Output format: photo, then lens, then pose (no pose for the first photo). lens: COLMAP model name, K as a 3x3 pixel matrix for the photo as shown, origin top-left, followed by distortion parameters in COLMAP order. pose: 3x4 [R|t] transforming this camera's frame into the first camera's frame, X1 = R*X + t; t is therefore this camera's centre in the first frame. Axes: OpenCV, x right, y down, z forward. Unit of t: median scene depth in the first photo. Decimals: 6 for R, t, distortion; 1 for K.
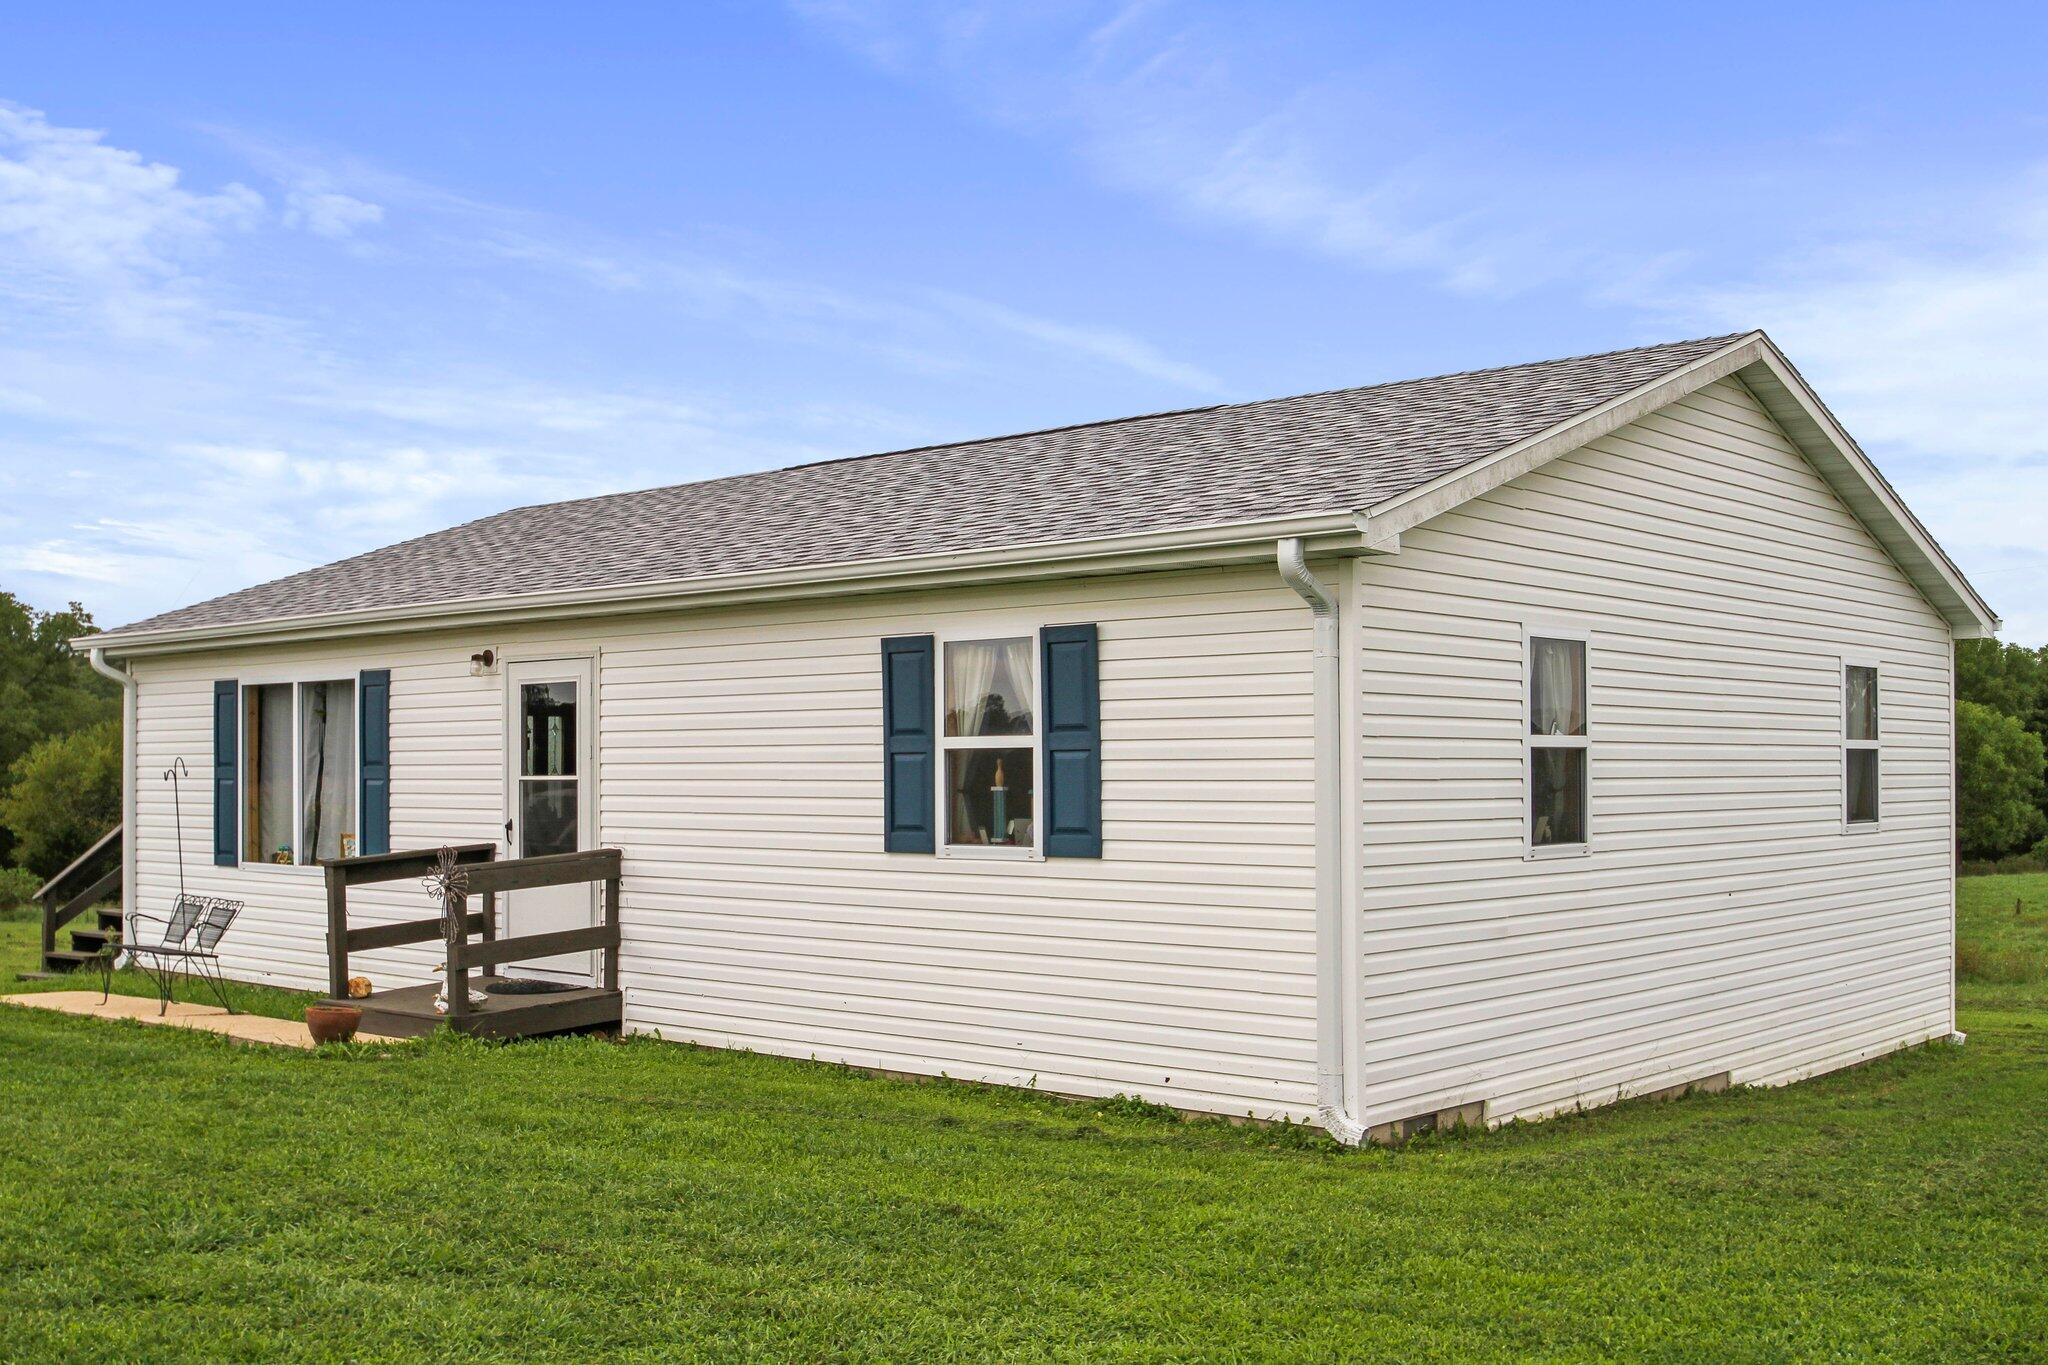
lens RADIAL K [[2096.3, 0, 1024.0], [0, 2096.3, 682.5], [0, 0, 1]] dist [-0.000862, 0.005114]
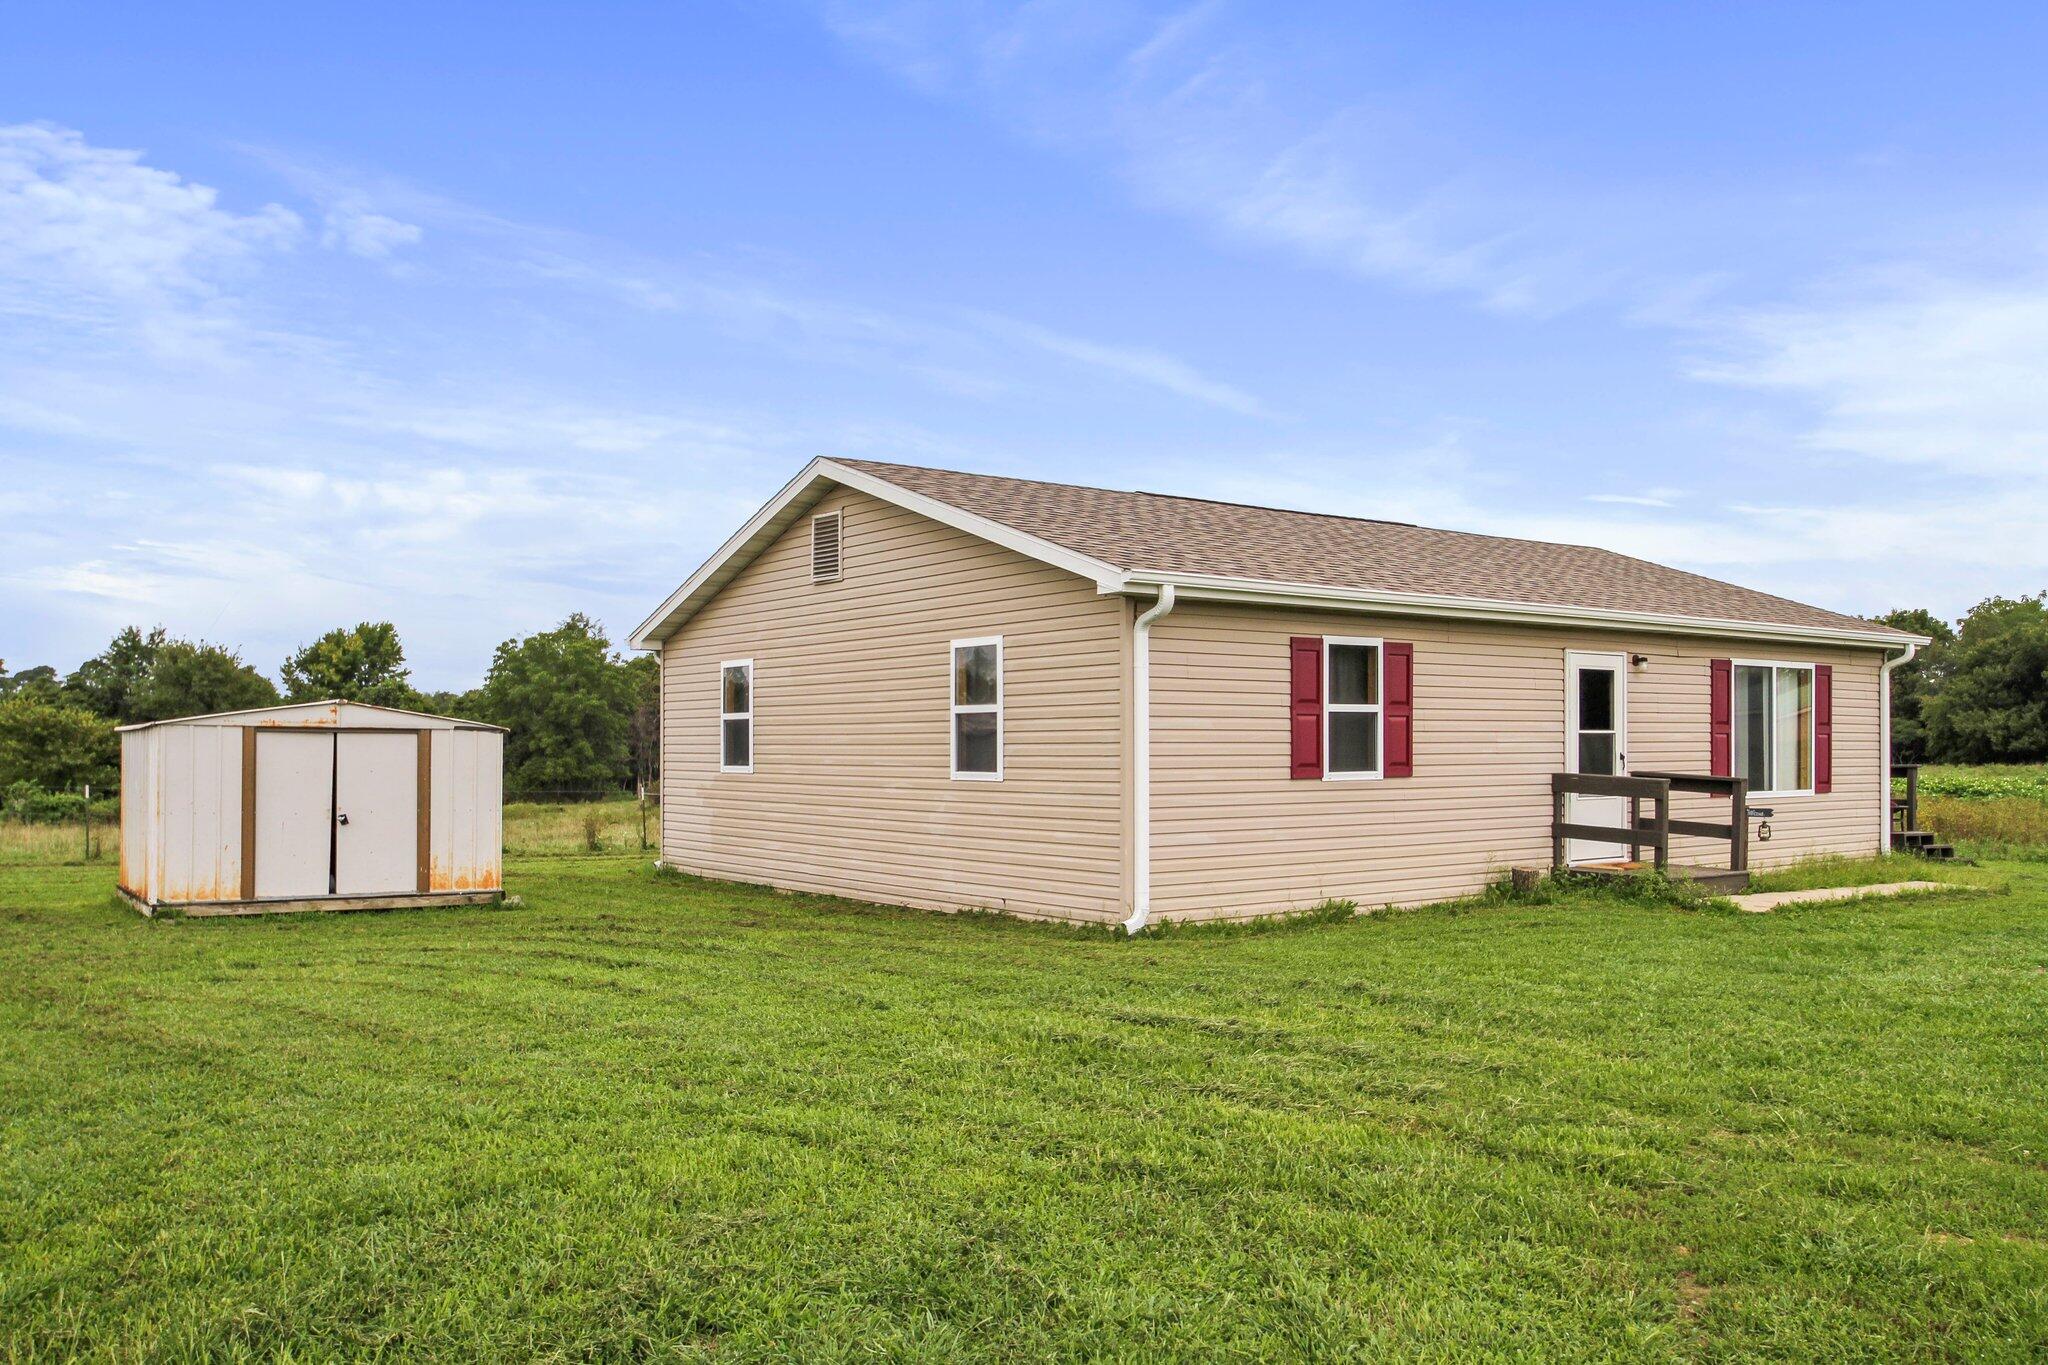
lens RADIAL K [[1597.8, 0, 1023.4], [0, 1597.8, 738.5], [0, 0, 1]] dist [-0.062006, -0.000508]
pose [[0.219907, 0.003377, 0.975515, -1.304549], [-0.038407, 0.999249, 0.005199, 0.056399], [-0.974764, -0.038610, 0.219872, 0.995893]]
